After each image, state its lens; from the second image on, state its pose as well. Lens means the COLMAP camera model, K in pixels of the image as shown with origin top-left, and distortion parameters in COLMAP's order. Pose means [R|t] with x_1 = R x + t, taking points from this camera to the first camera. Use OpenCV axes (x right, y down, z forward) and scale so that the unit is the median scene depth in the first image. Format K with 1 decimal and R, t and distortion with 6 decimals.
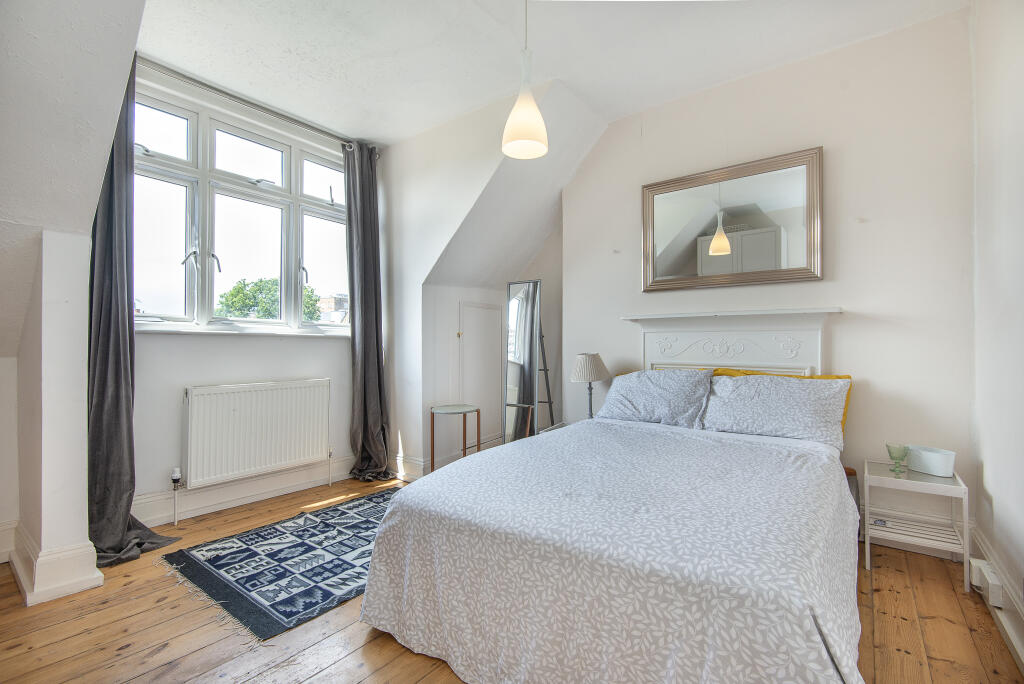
lens RADIAL K [[460.1, 0, 512.0], [0, 460.1, 342.0], [0, 0, 1]] dist [-0.000295, -0.000049]
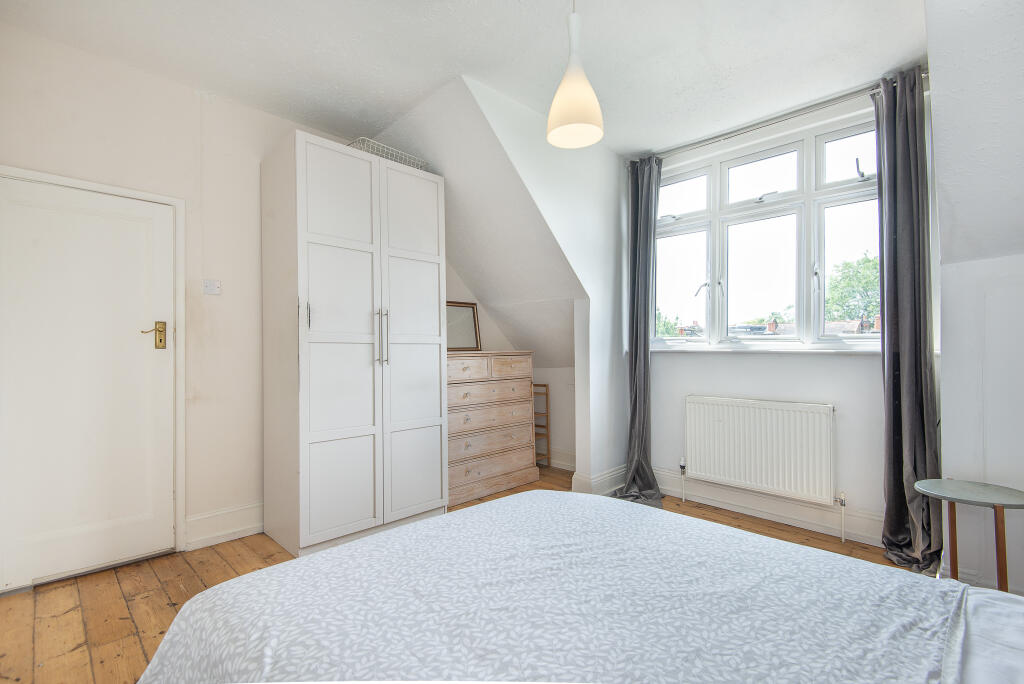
lens RADIAL K [[447.7, 0, 511.8], [0, 447.7, 372.1], [0, 0, 1]] dist [-0.042054, -0.000002]
pose [[-0.170296, 0.023680, -0.985108, 0.484264], [-0.008344, 0.999641, 0.025471, 0.008087], [0.985358, 0.012557, -0.170038, 0.633216]]
